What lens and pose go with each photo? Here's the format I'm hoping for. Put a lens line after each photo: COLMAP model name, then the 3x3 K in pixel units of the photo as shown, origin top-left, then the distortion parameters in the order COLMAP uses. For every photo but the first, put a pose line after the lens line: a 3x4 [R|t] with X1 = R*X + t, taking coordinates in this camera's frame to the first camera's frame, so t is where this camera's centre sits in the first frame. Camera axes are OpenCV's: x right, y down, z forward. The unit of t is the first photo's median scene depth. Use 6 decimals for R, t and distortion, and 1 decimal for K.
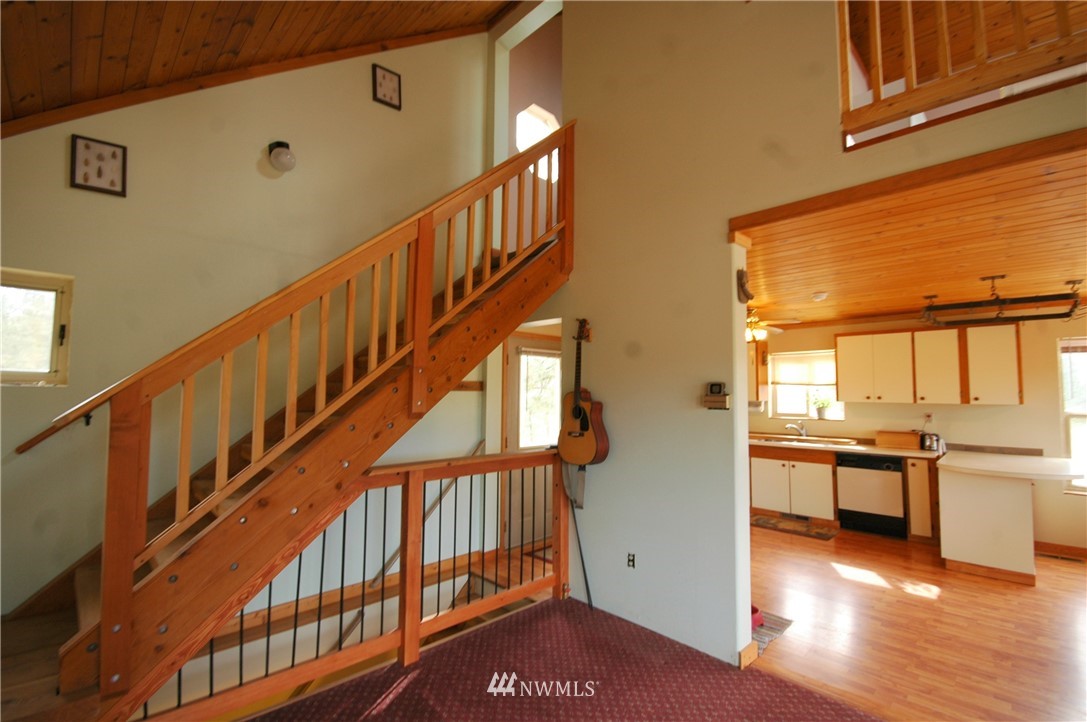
lens RADIAL K [[487.1, 0, 543.8], [0, 487.1, 370.8], [0, 0, 1]] dist [0.001357, 0.000058]
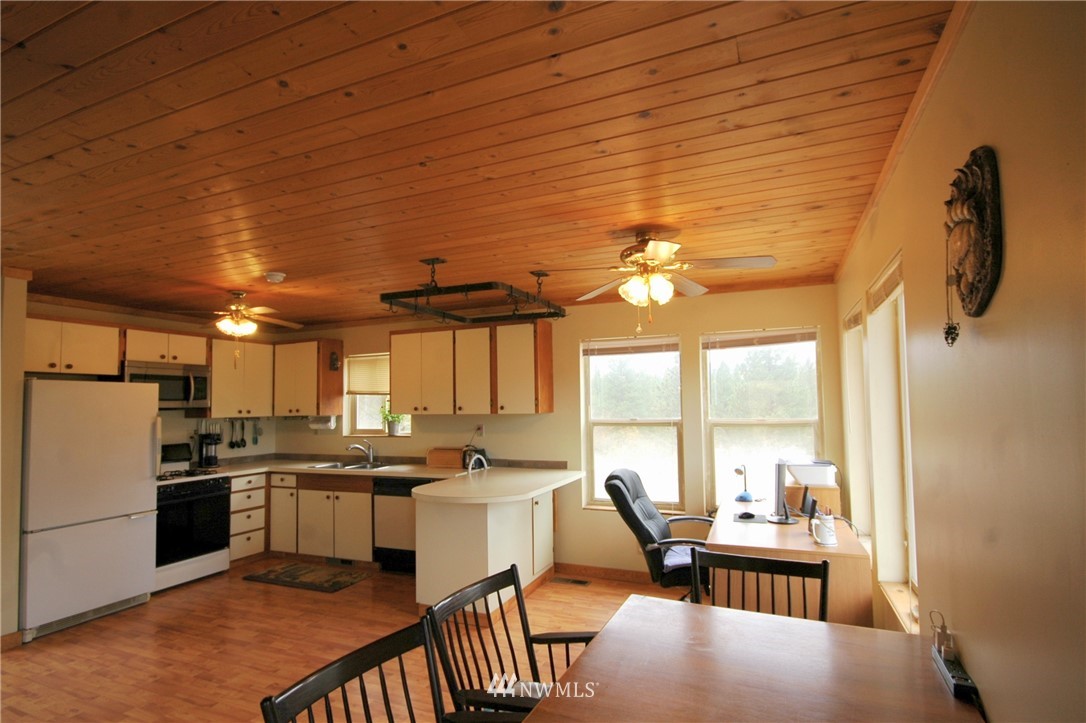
lens RADIAL K [[547.8, 0, 541.5], [0, 547.8, 370.9], [0, 0, 1]] dist [-0.016901, -0.000094]
pose [[0.935462, -0.000910, 0.353425, 0.553367], [0.007029, 0.999847, -0.016030, 0.007473], [-0.353357, 0.017480, 0.935325, 0.055461]]
